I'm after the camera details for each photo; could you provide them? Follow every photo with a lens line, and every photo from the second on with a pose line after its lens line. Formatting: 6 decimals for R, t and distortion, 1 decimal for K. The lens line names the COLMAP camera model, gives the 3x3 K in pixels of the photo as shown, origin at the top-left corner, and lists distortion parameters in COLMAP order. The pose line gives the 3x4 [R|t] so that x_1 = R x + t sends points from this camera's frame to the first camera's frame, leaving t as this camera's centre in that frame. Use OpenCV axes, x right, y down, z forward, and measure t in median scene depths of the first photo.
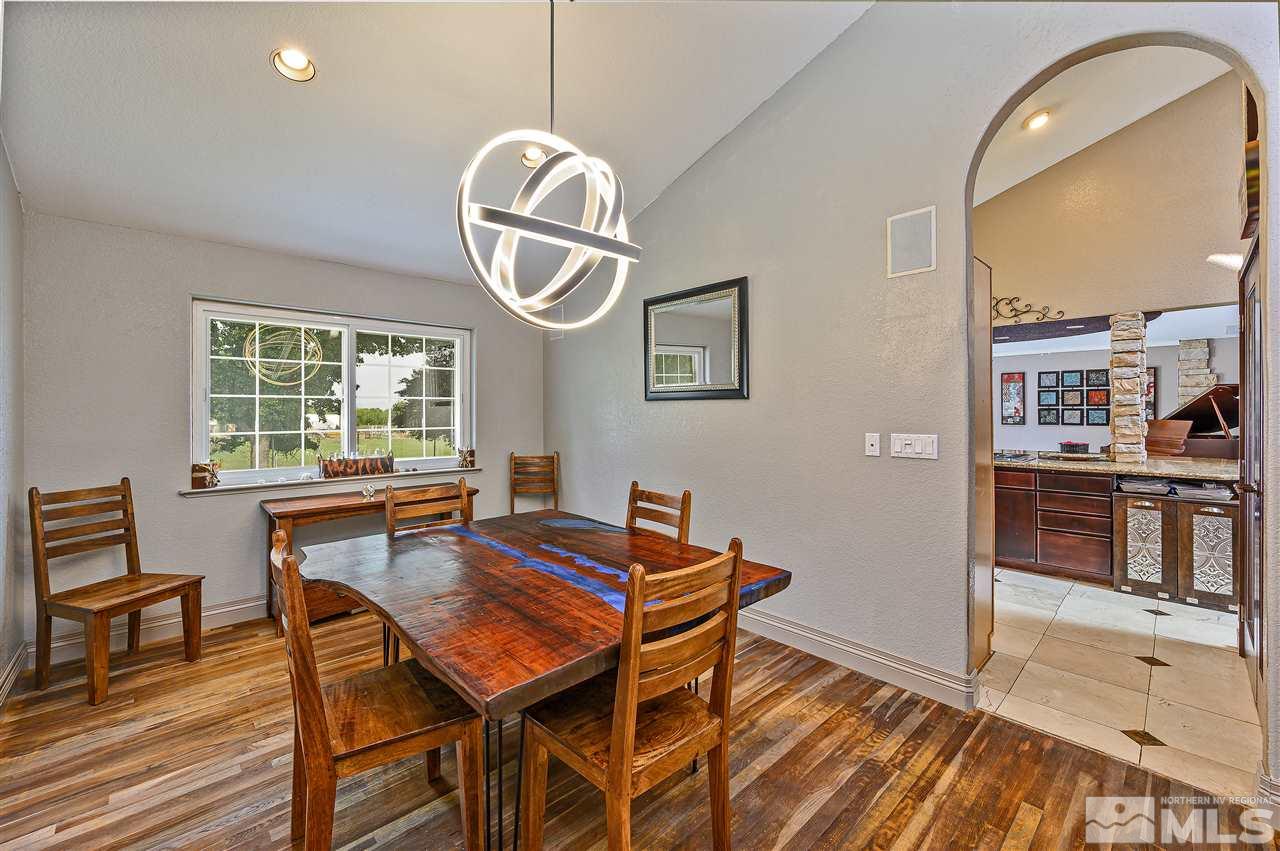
lens RADIAL K [[527.7, 0, 639.5], [0, 527.7, 411.9], [0, 0, 1]] dist [-0.004564, -0.000146]
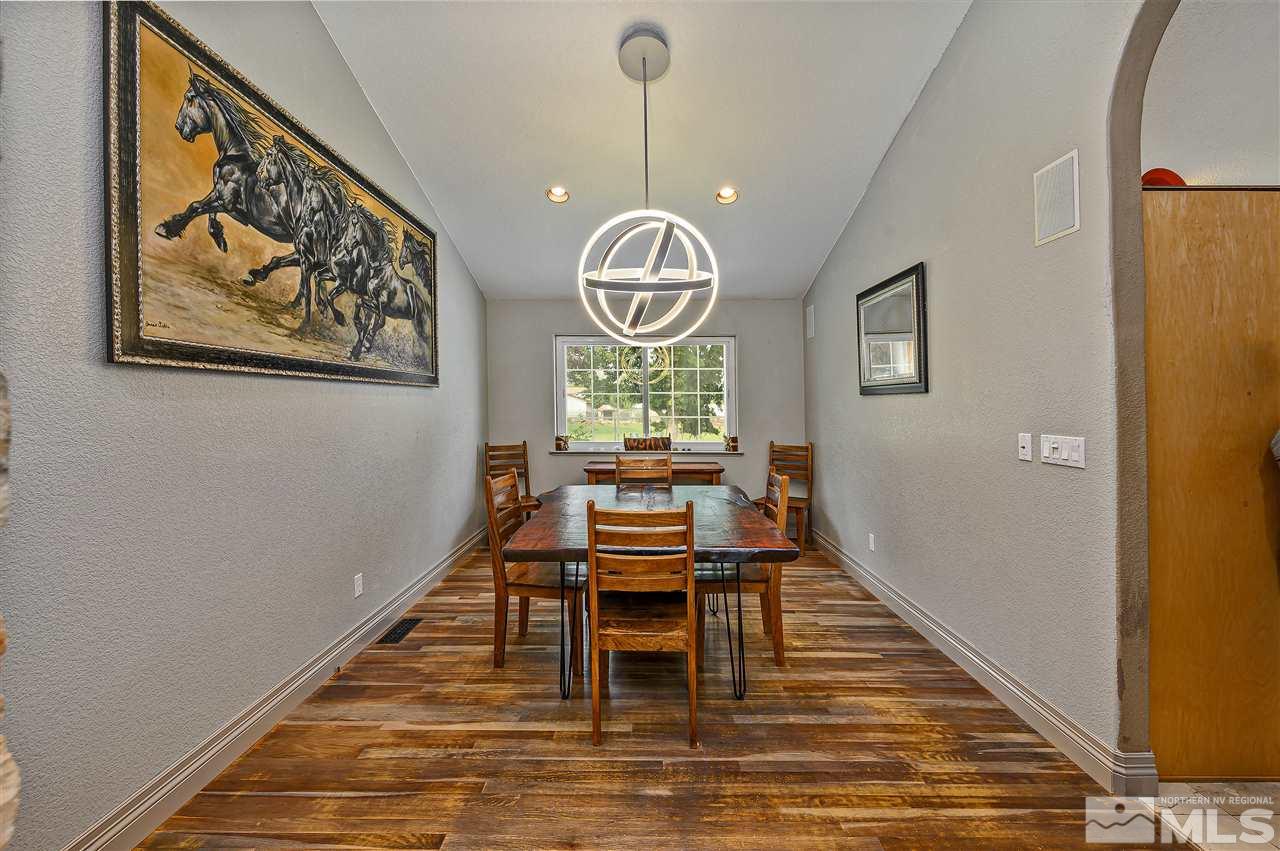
lens RADIAL K [[527.7, 0, 635.5], [0, 527.7, 415.6], [0, 0, 1]] dist [-0.004564, -0.000146]
pose [[0.721835, 0.019182, -0.691800, 0.590765], [-0.004623, 0.999727, 0.022897, -0.003905], [0.692050, -0.013329, 0.721726, -0.035521]]
